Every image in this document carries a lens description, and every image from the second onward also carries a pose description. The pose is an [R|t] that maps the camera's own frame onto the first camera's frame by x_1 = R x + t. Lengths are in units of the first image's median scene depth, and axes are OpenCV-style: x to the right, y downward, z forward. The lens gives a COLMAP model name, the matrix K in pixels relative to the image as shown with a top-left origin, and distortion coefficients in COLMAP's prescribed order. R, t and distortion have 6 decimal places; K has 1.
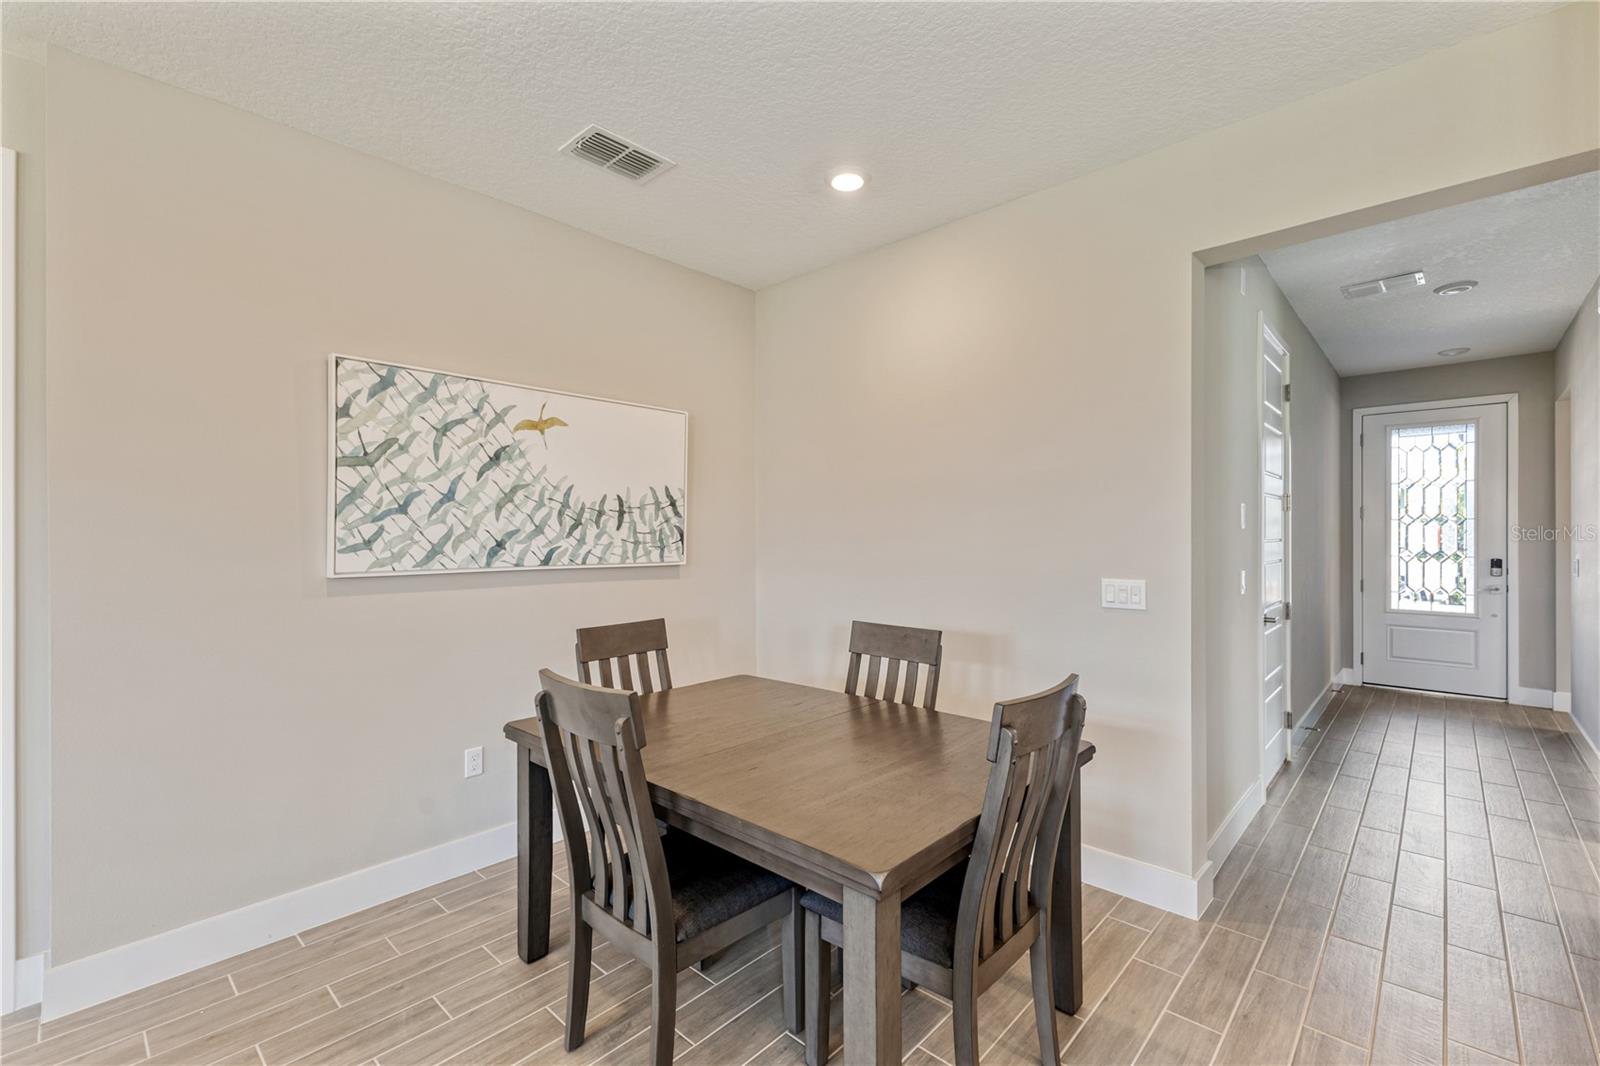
lens RADIAL K [[694.5, 0, 800.3], [0, 694.5, 534.6], [0, 0, 1]] dist [0.007598, 0.001164]
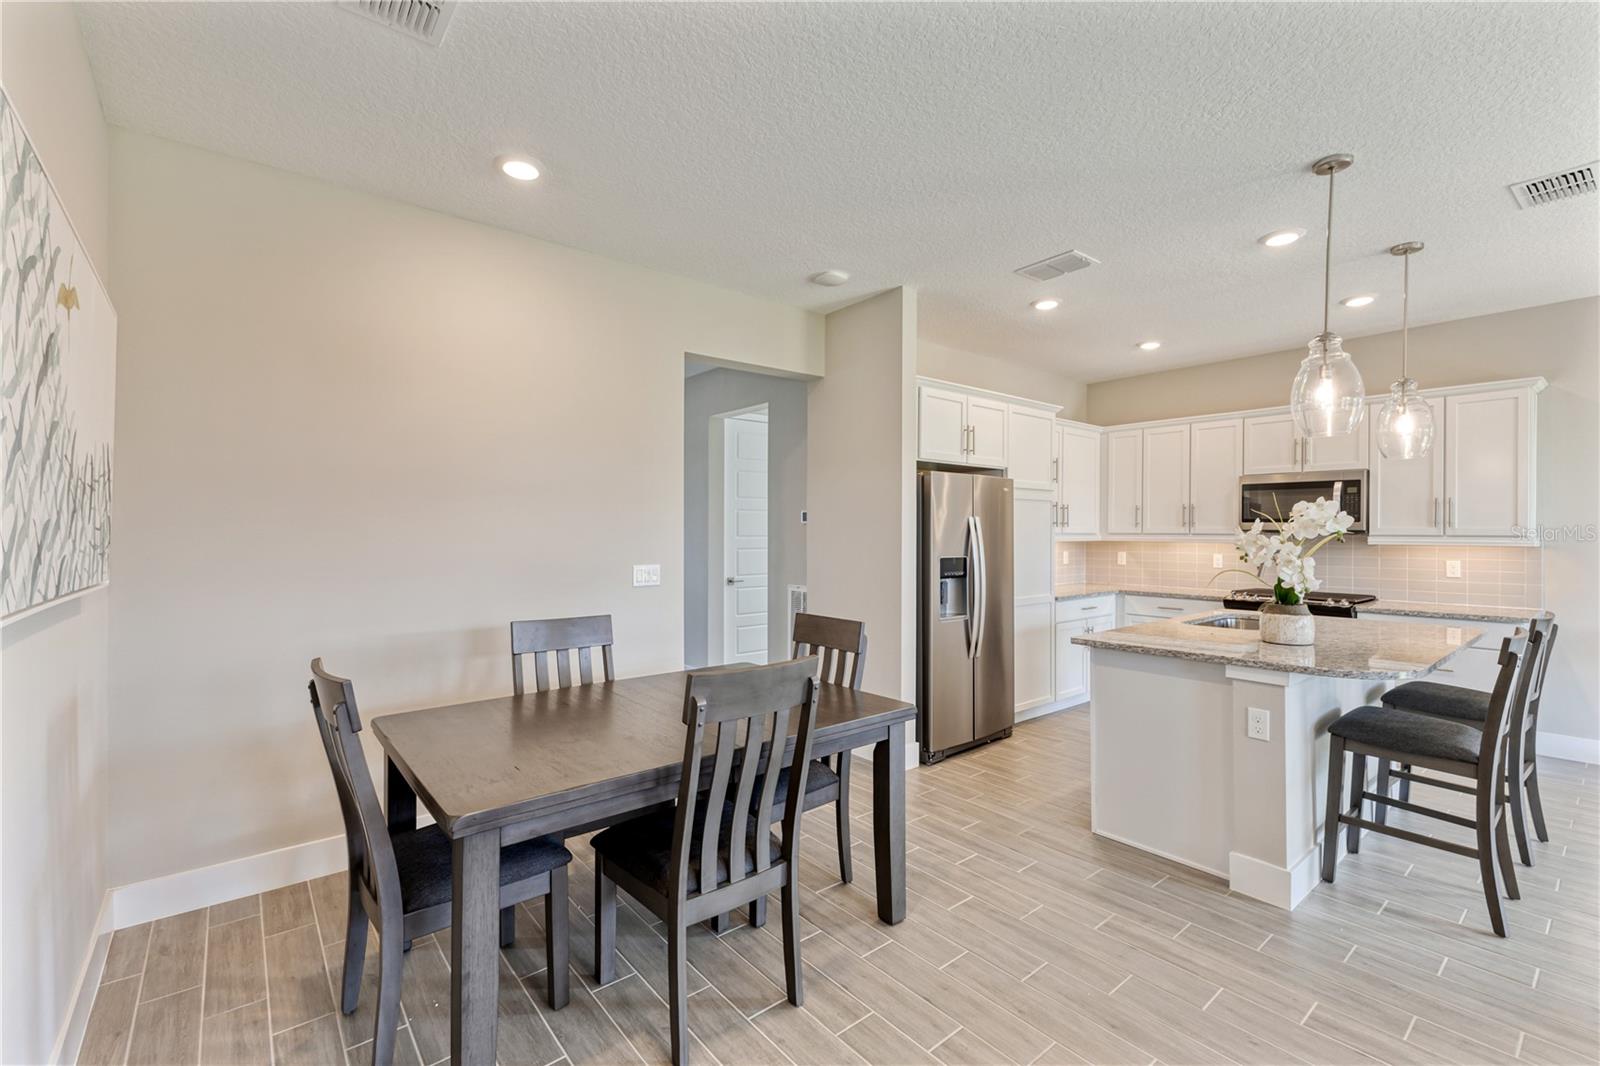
lens RADIAL K [[694.5, 0, 808.2], [0, 694.5, 533.9], [0, 0, 1]] dist [0.007598, 0.001164]
pose [[0.124139, -0.001113, 0.992264, -0.796714], [-0.000523, 0.999999, 0.001187, 0.000315], [-0.992265, -0.000666, 0.124138, 0.446534]]
